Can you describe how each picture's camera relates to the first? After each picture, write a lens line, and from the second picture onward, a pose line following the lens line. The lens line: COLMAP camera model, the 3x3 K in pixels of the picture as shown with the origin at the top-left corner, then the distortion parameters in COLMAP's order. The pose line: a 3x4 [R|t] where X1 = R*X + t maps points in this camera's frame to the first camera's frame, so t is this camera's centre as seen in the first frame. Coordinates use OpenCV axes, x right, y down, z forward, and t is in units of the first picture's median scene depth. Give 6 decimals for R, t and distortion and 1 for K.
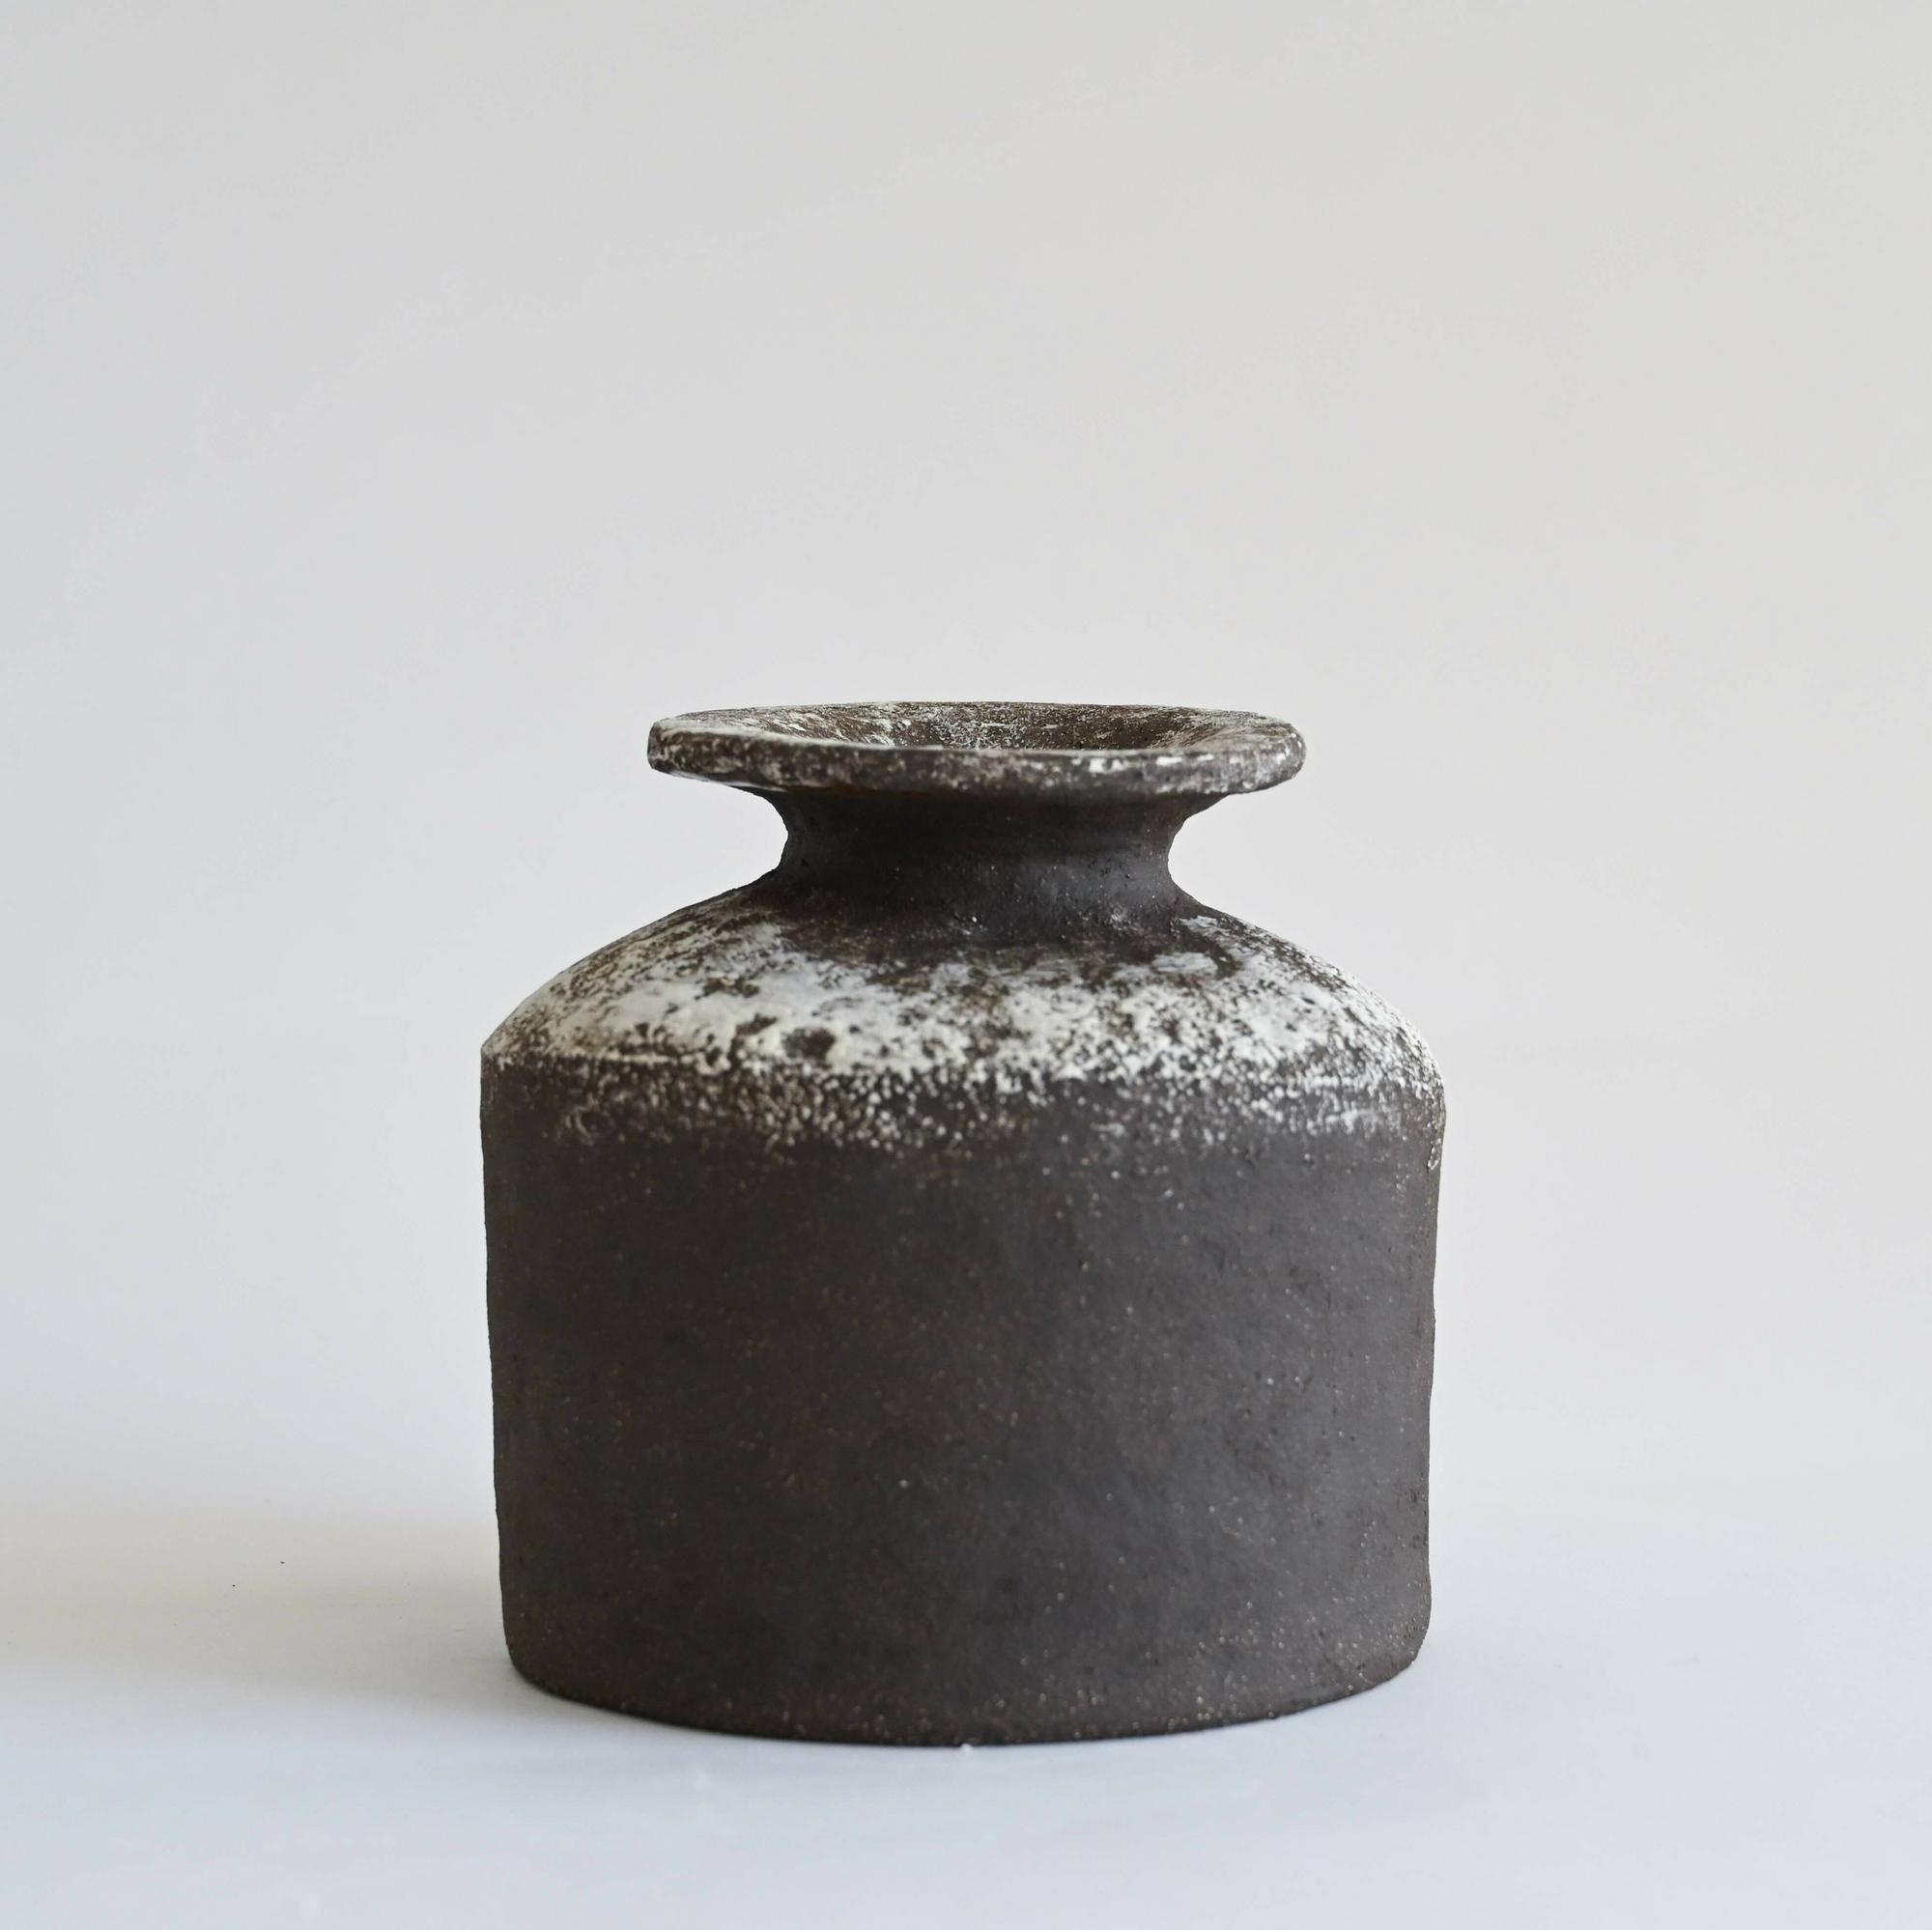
lens RADIAL K [[3697.9, 0, 968.1], [0, 3697.9, 965.1], [0, 0, 1]] dist [-0.001482, 0.000000]
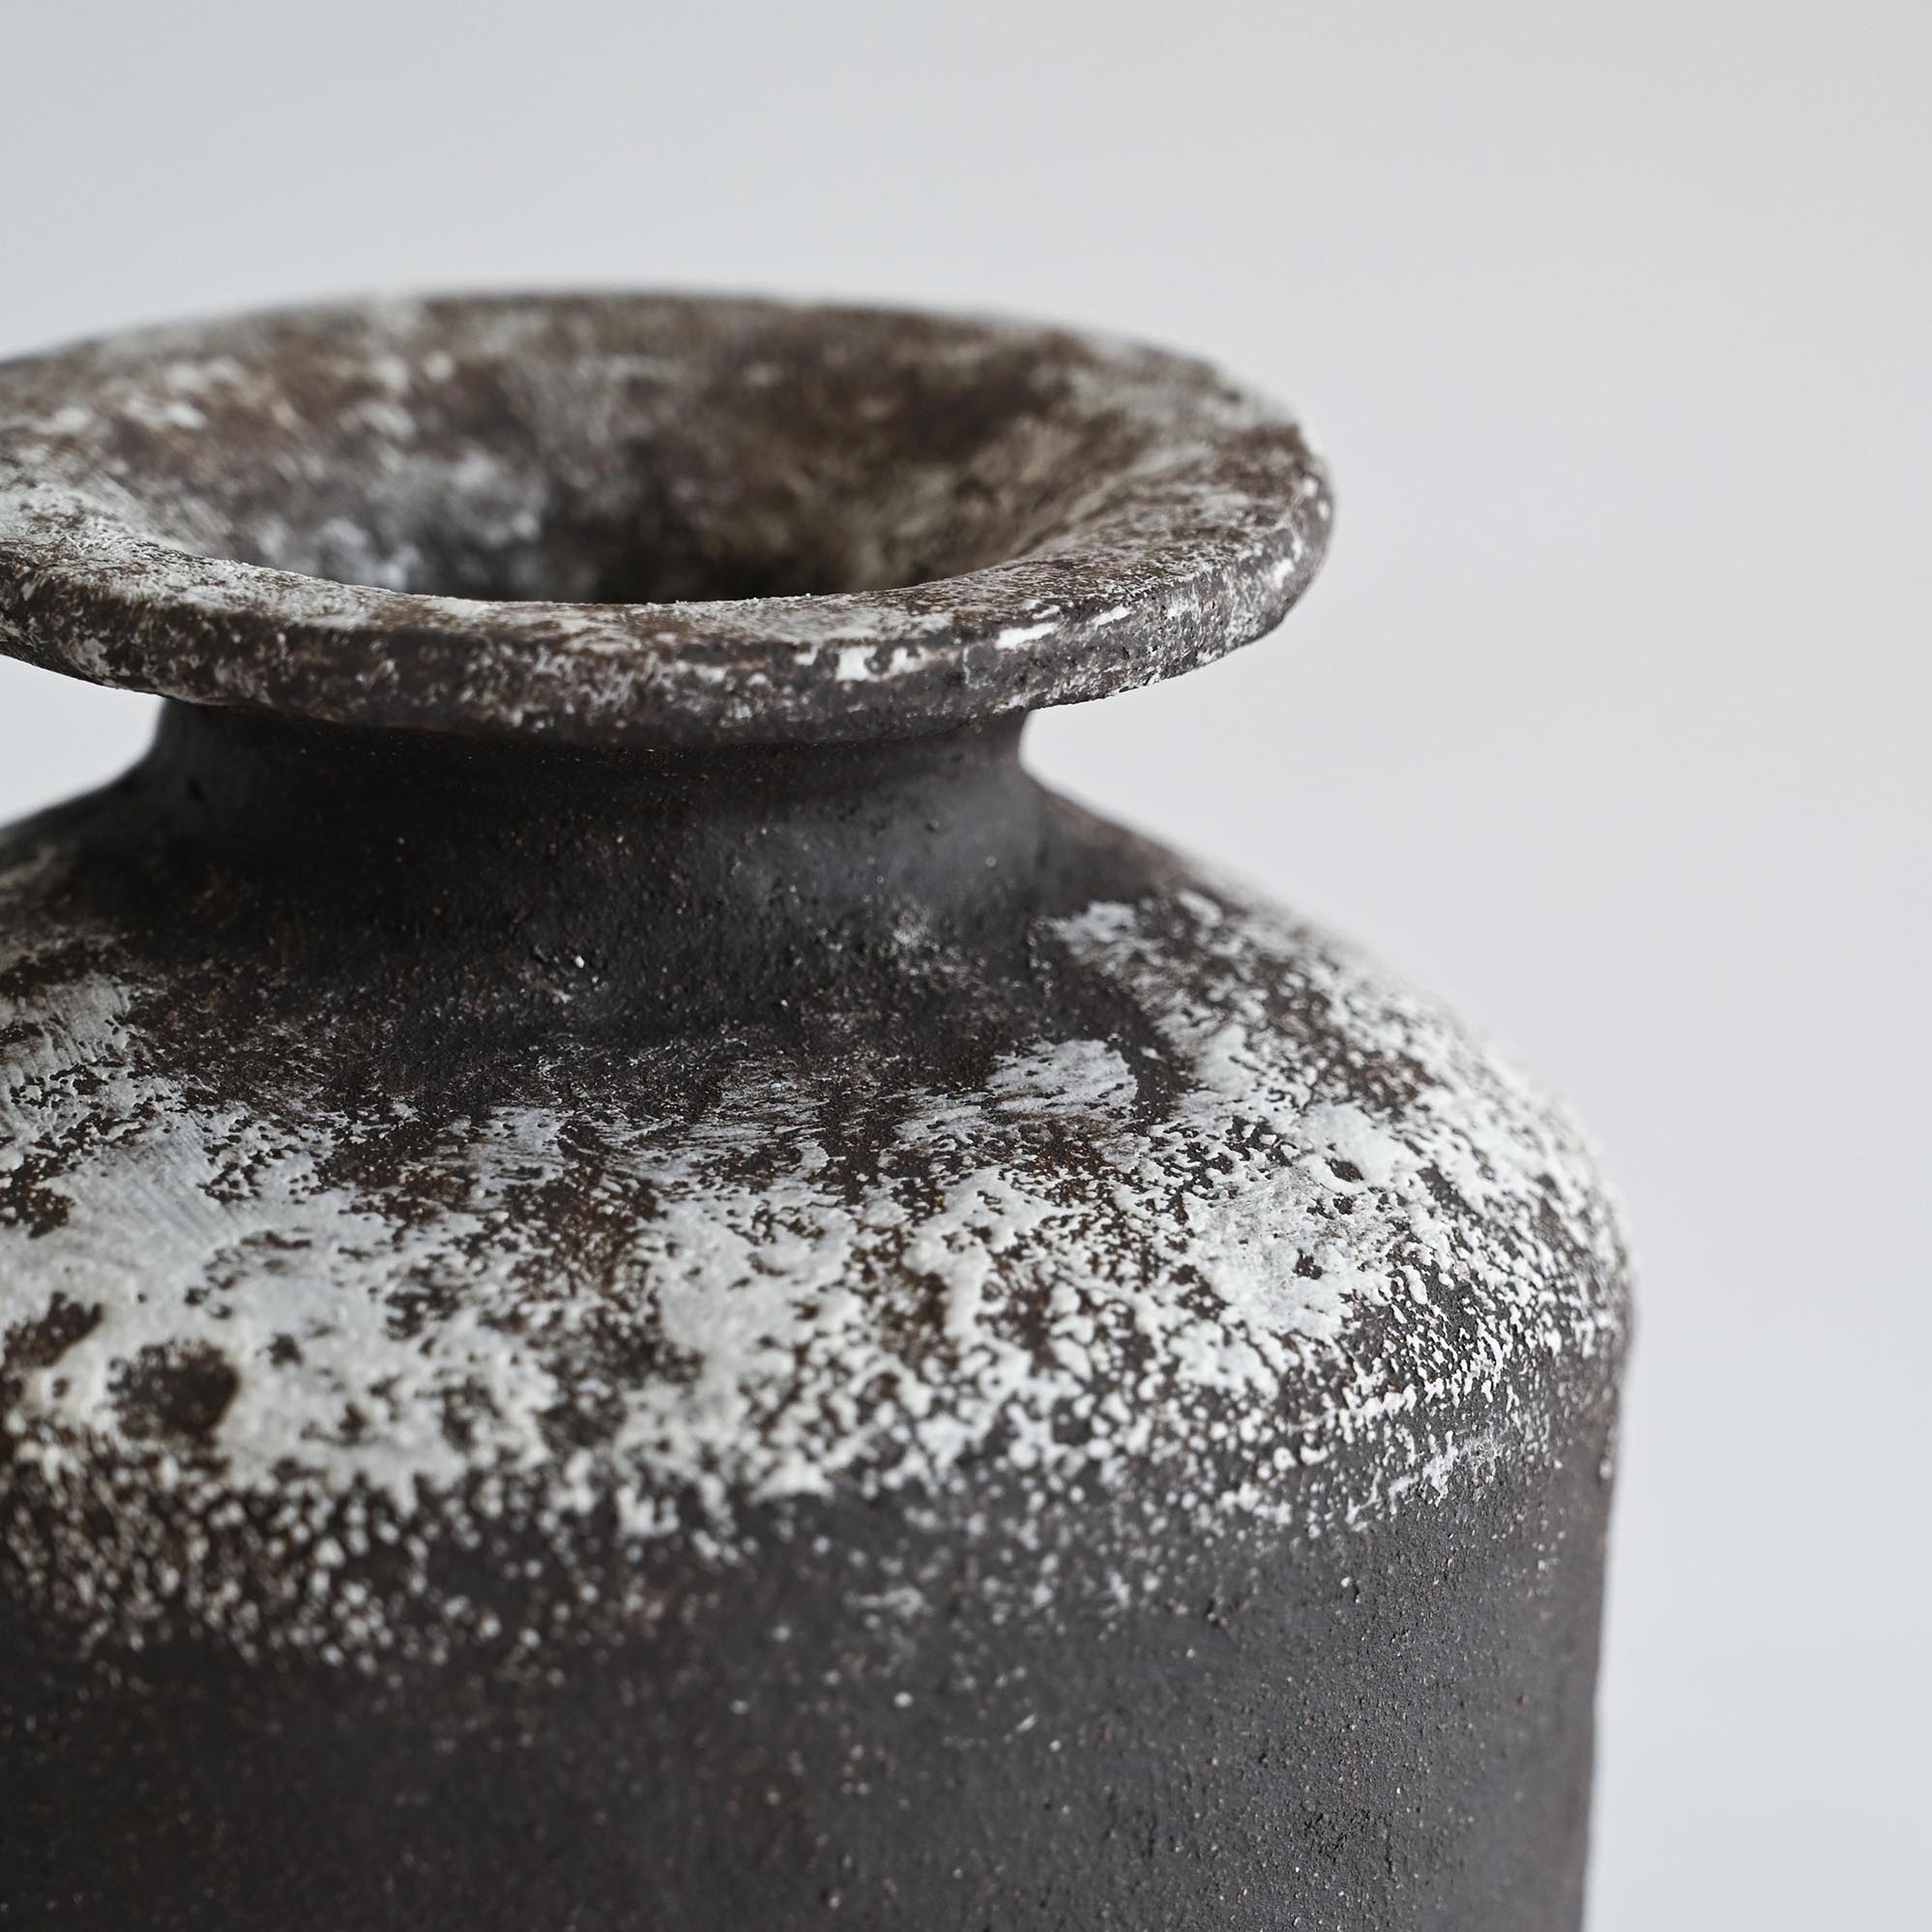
lens RADIAL K [[5105.0, 0, 963.6], [0, 5105.0, 966.0], [0, 0, 1]] dist [-0.001842, 0.000000]
pose [[0.999030, -0.015645, 0.041153, 0.022857], [0.005774, 0.973218, 0.229813, -0.154612], [-0.043646, -0.229353, 0.972364, 0.427315]]
